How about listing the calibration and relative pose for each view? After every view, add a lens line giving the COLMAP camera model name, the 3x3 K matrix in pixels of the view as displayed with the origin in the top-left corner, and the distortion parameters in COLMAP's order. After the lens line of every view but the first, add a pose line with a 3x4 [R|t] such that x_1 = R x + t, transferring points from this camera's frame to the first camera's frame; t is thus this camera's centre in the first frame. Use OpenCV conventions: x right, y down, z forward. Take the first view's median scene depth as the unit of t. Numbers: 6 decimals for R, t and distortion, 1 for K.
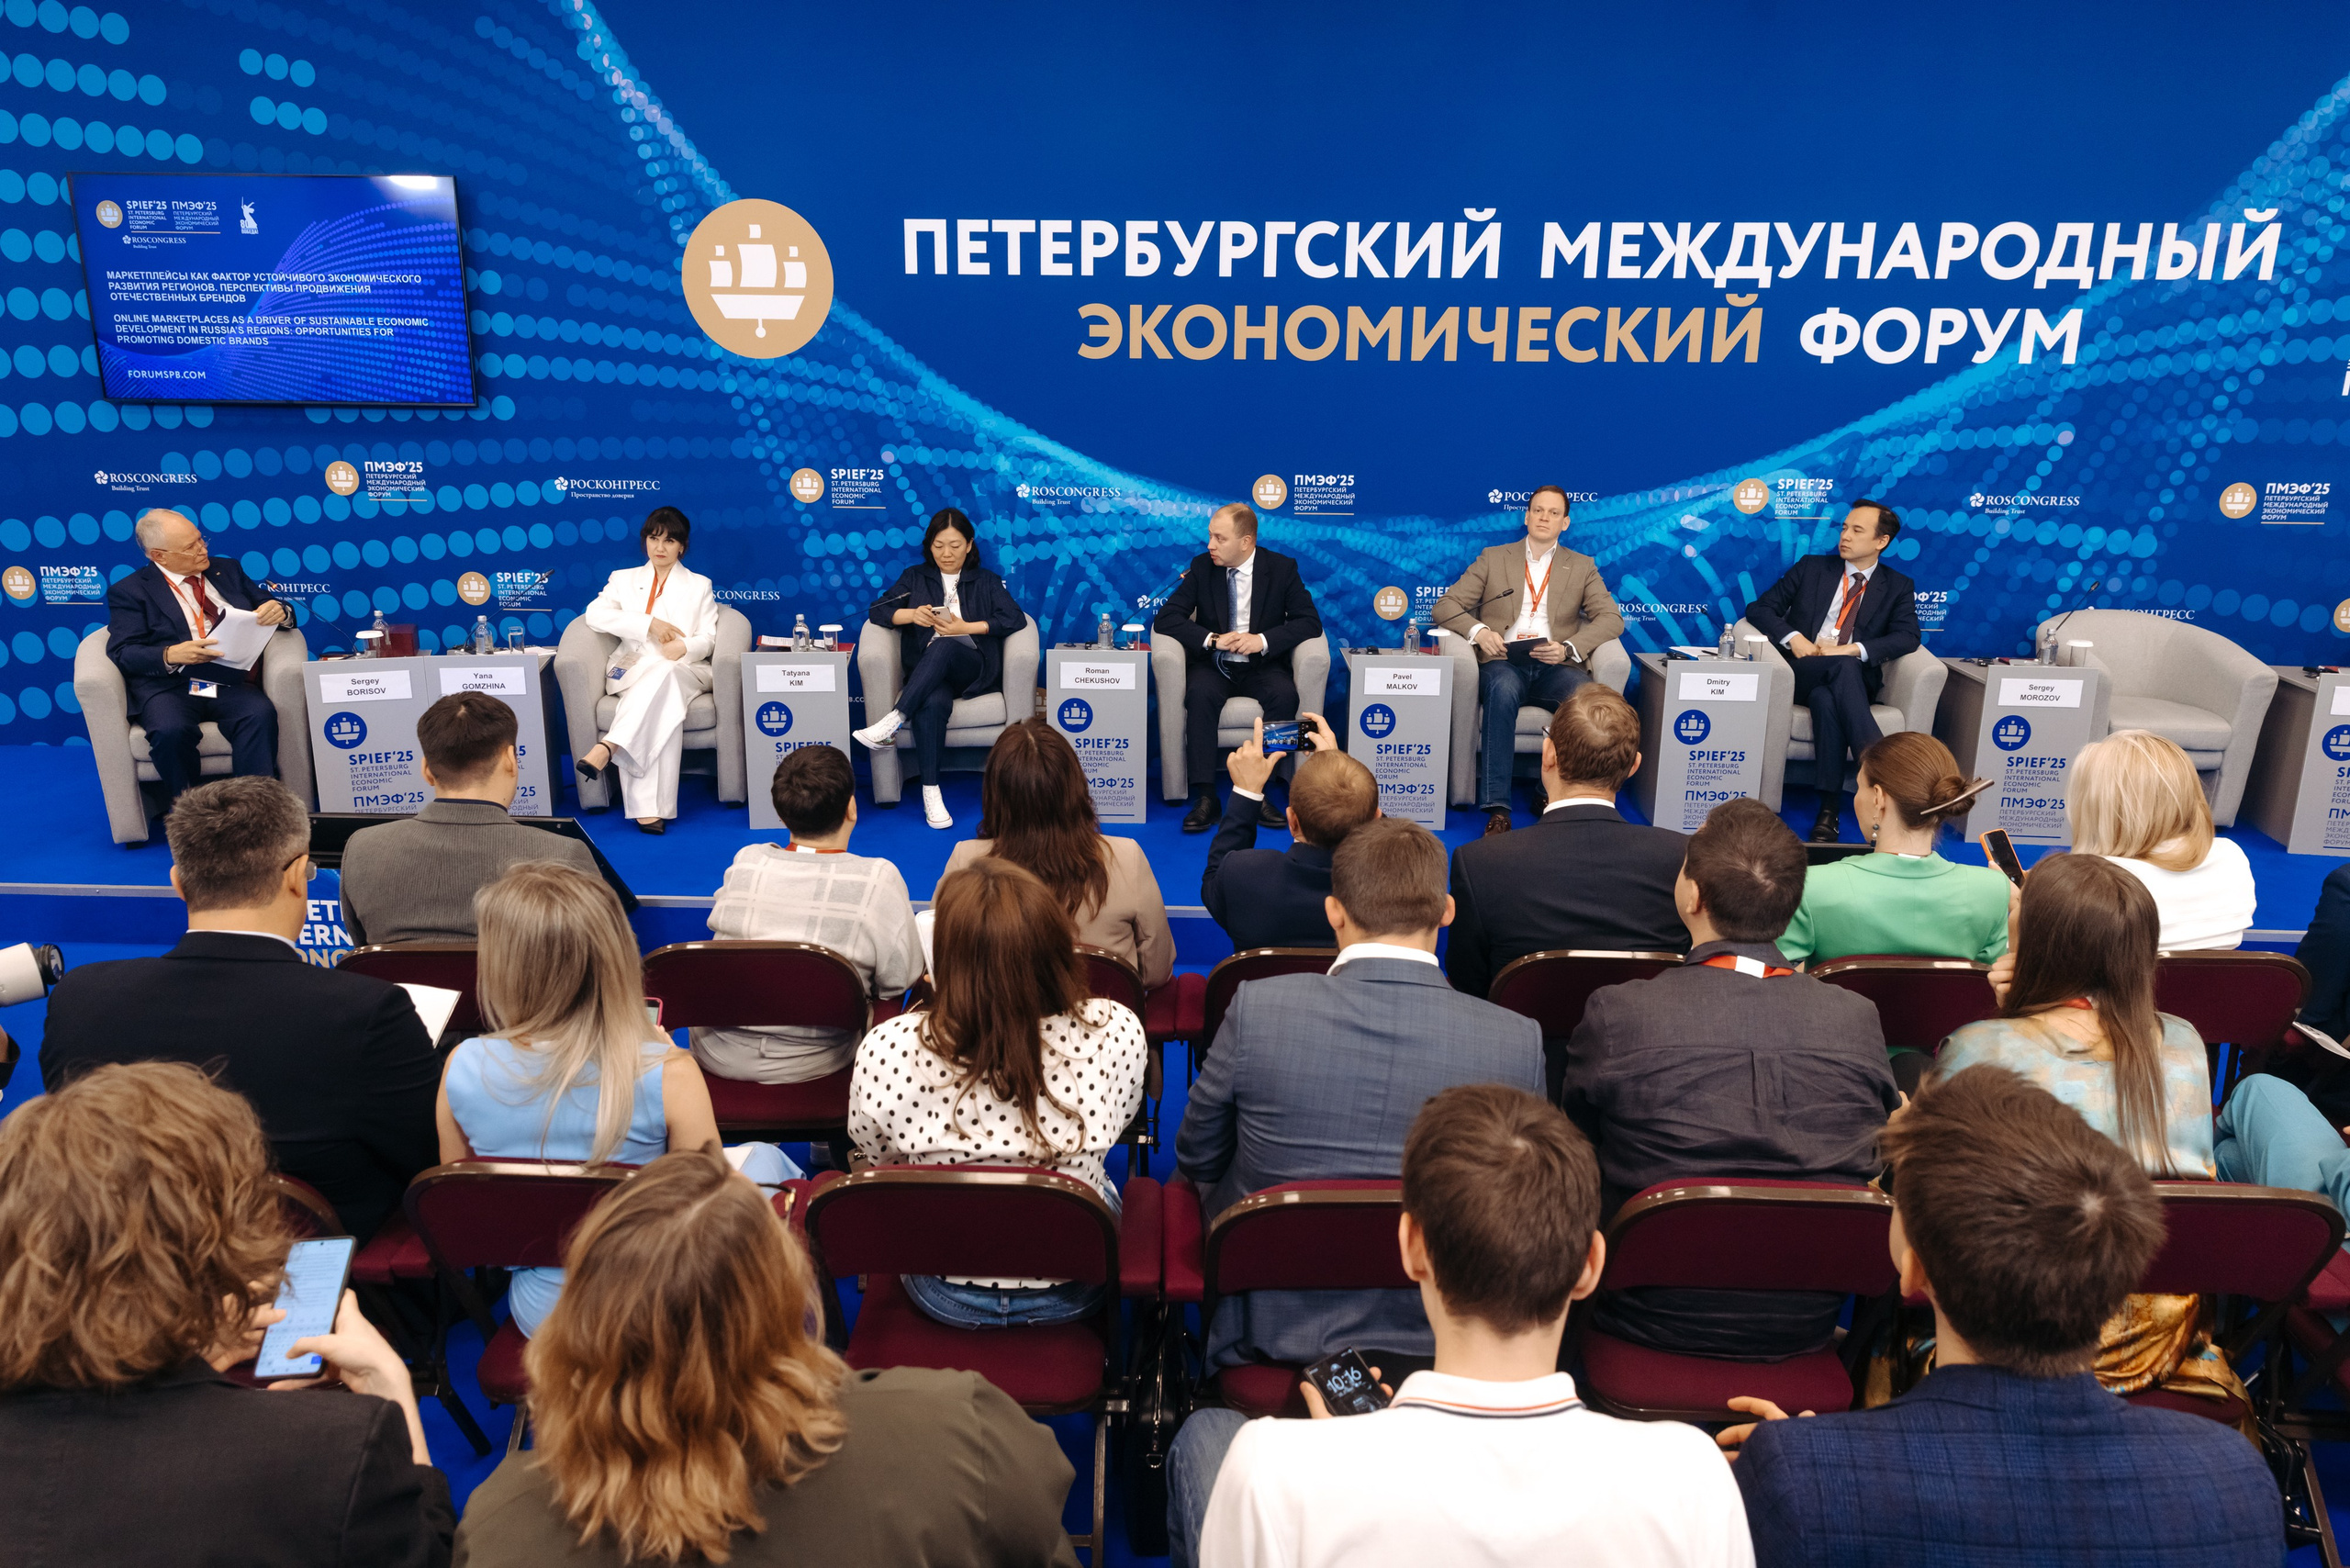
lens RADIAL K [[1584.7, 0, 1175.6], [0, 1584.7, 777.6], [0, 0, 1]] dist [0.024173, -0.012079]
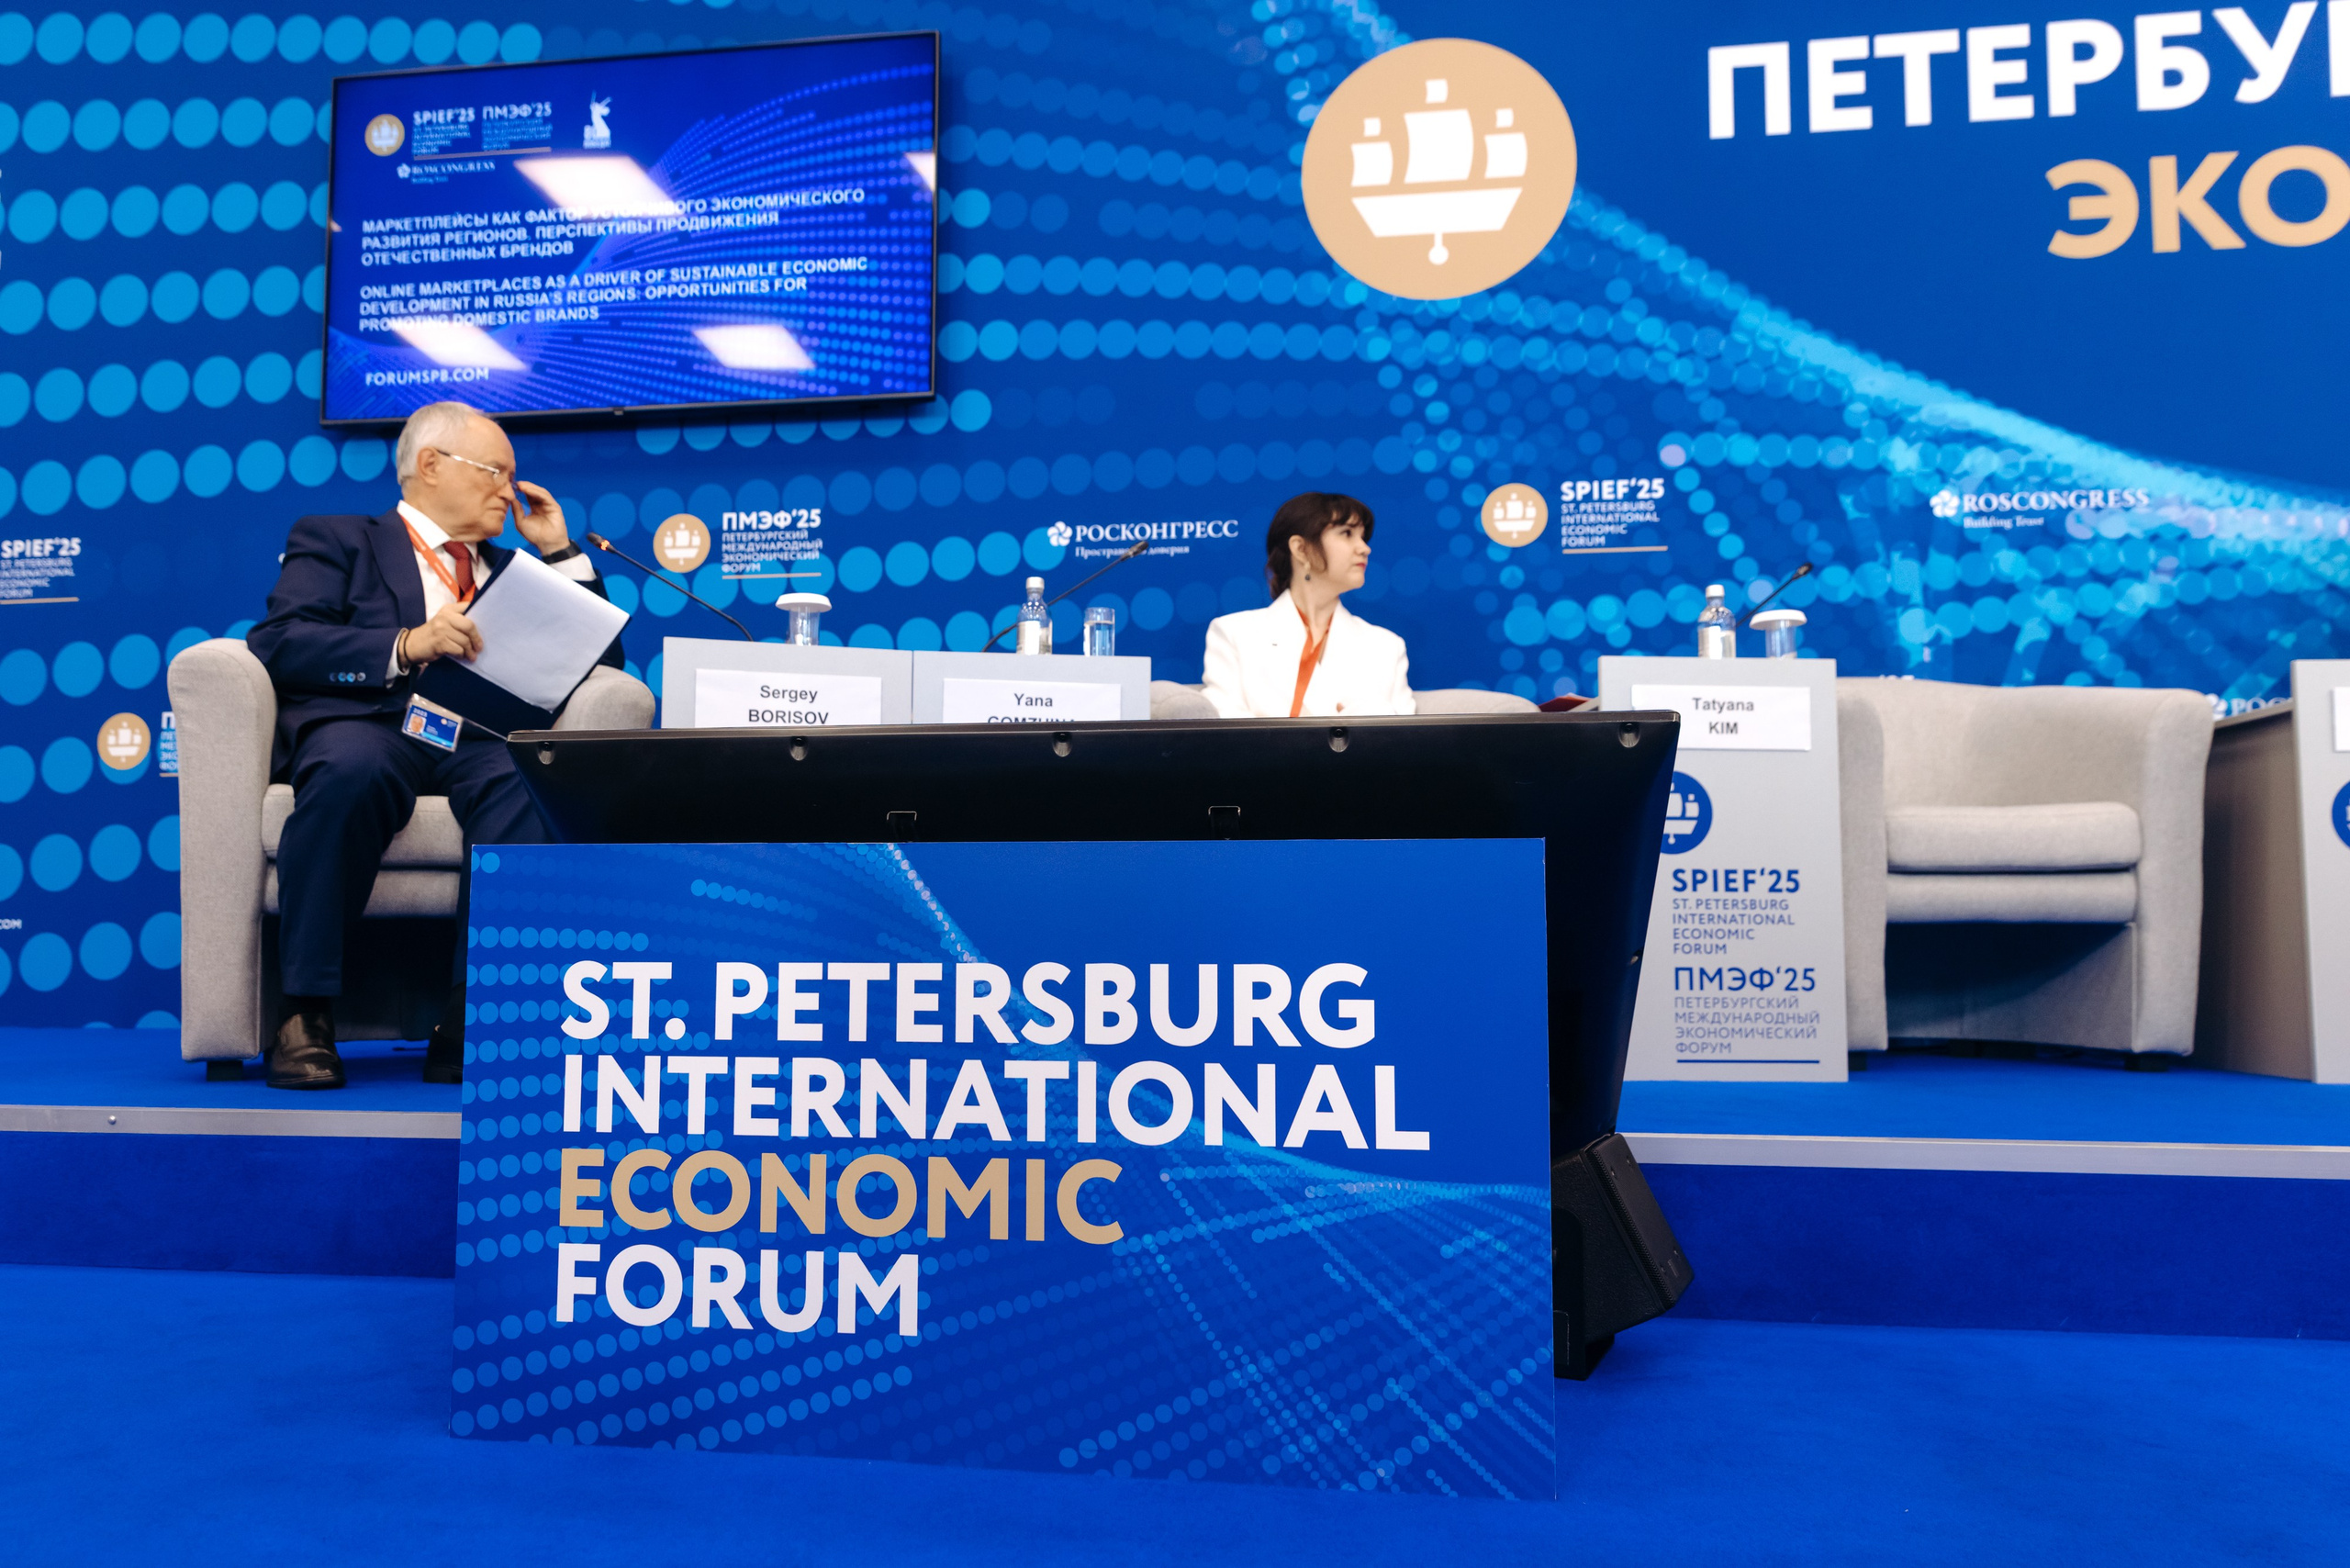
lens RADIAL K [[1646.9, 0, 1114.8], [0, 1646.9, 824.5], [0, 0, 1]] dist [0.010164, -0.007155]
pose [[0.994326, -0.014219, -0.105424, -0.316993], [-0.020626, 0.946450, -0.322191, 0.100209], [0.104360, 0.322537, 0.940786, 0.507006]]
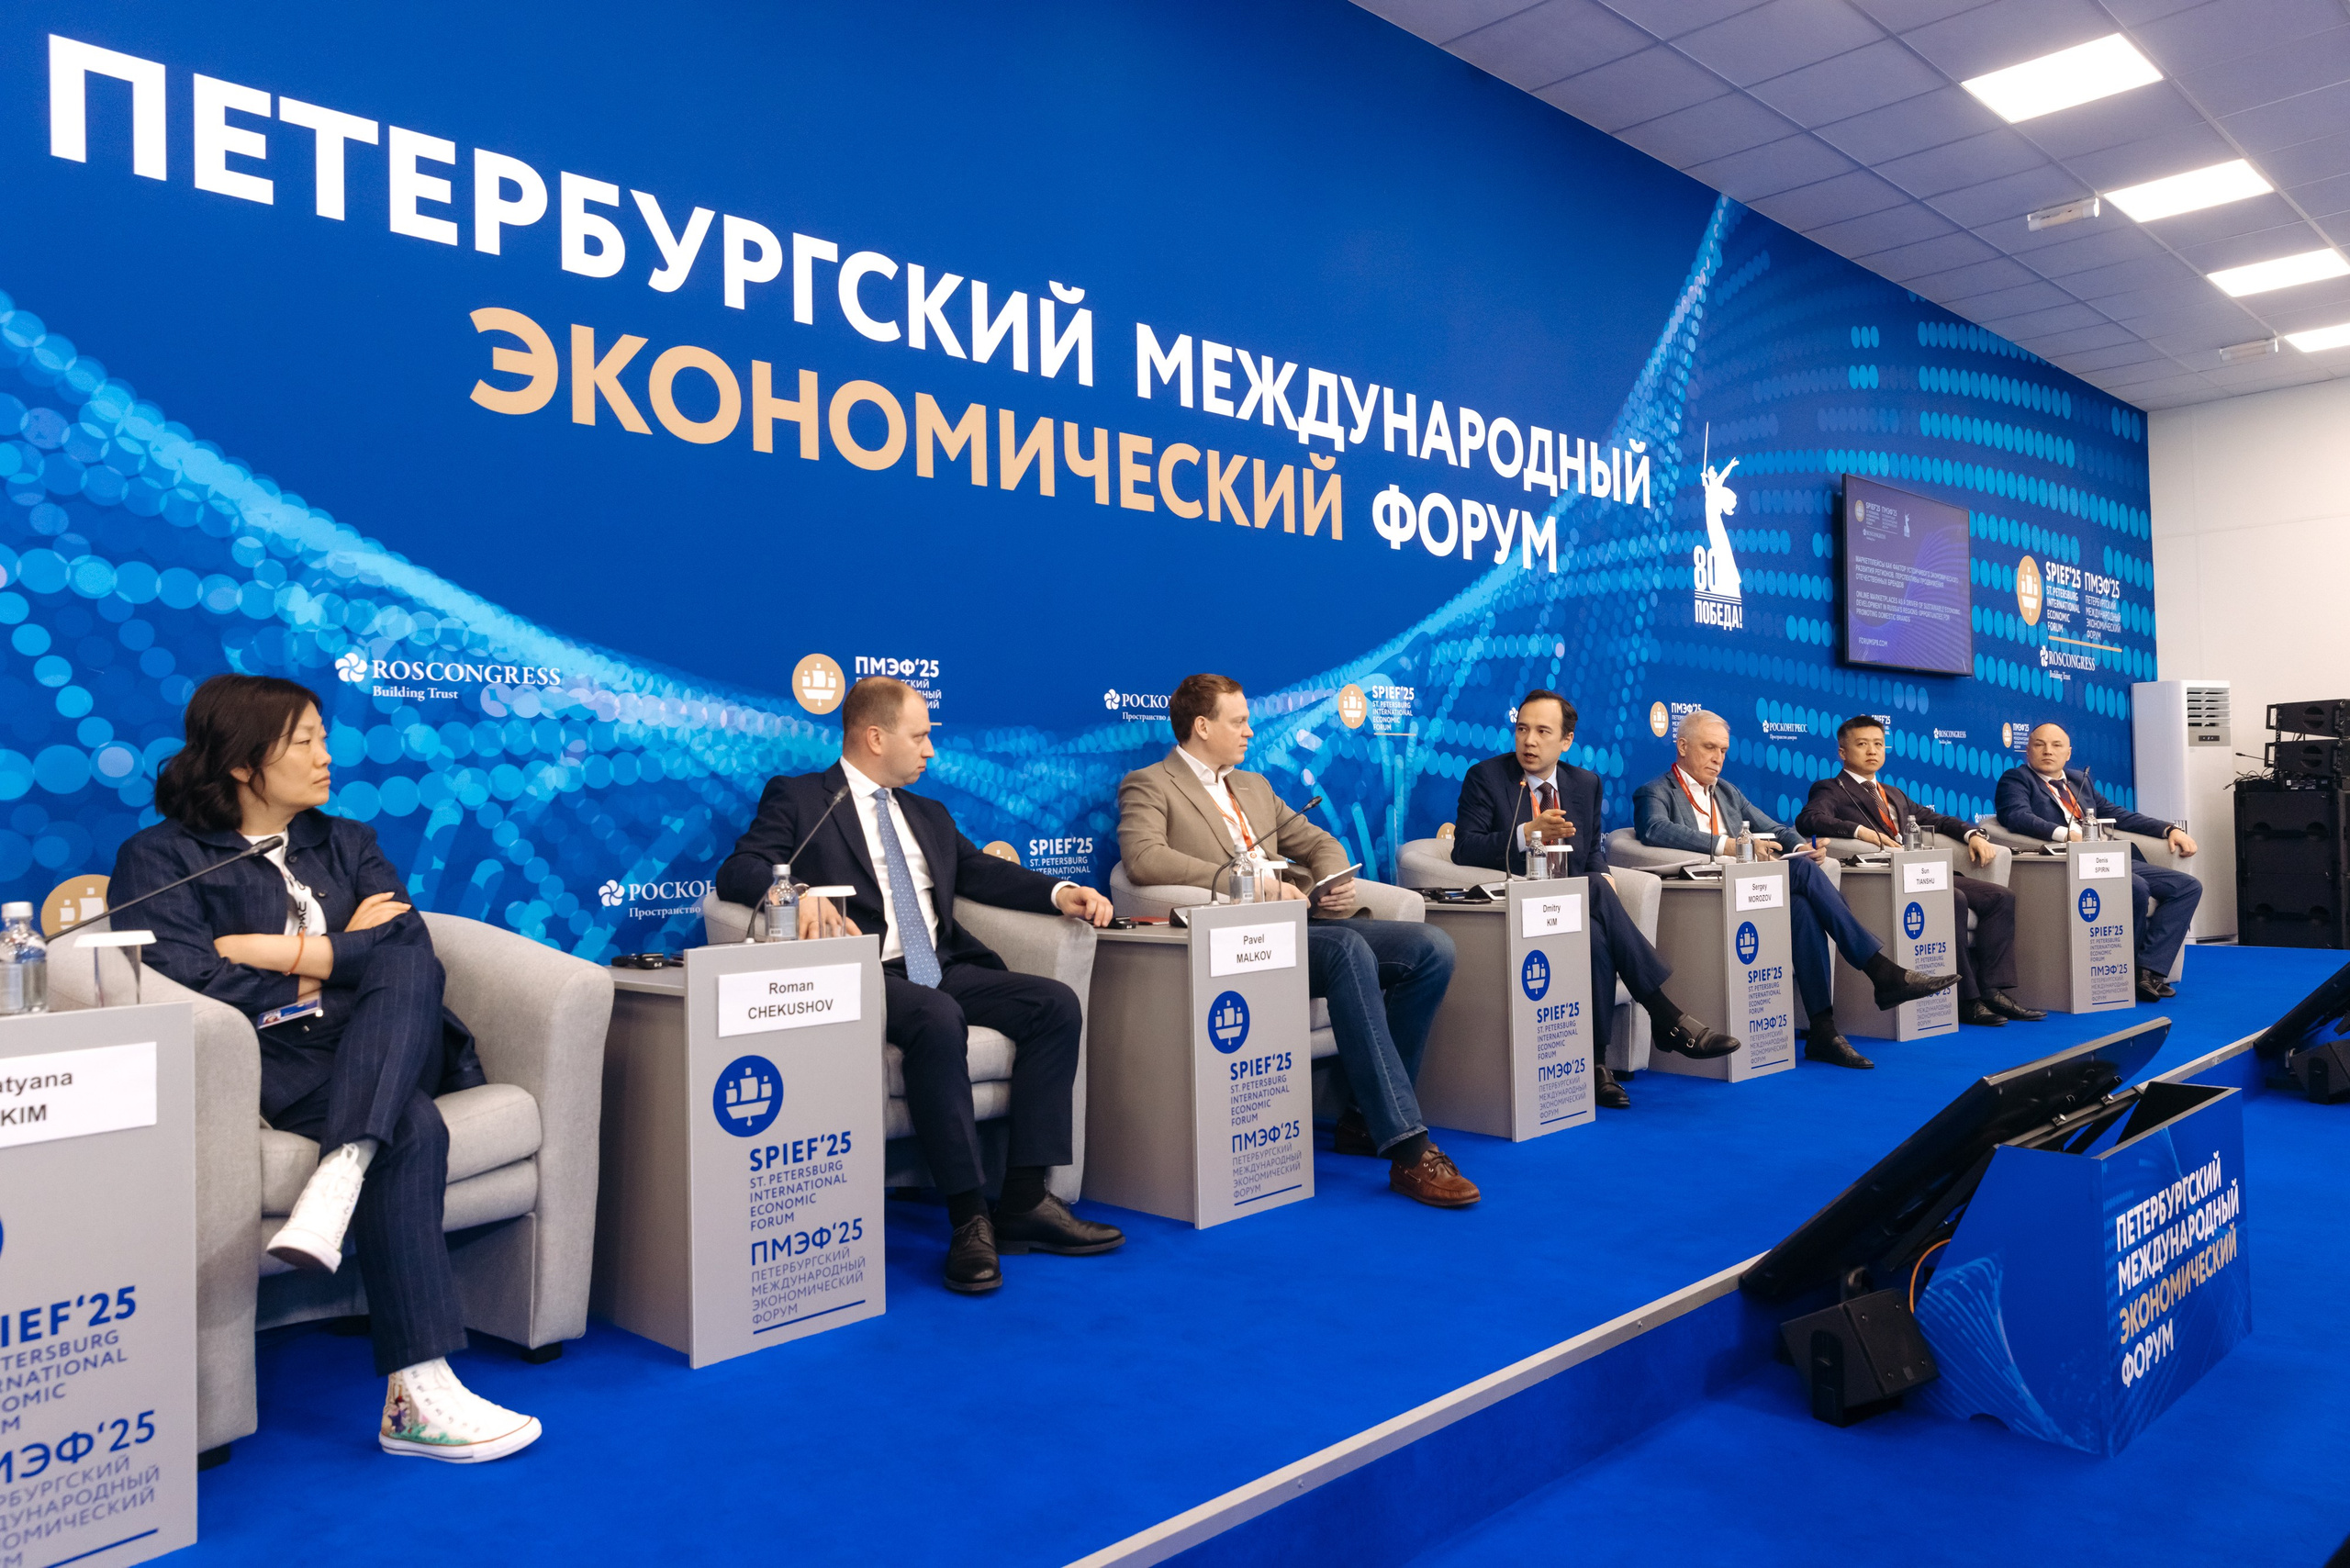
lens RADIAL K [[1637.2, 0, 1179.2], [0, 1637.2, 779.8], [0, 0, 1]] dist [0.001761, 0.005986]
pose [[0.683849, -0.011616, 0.729531, -0.283222], [0.208496, 0.961291, -0.180134, -0.015464], [-0.699199, 0.275289, 0.659800, 0.541710]]
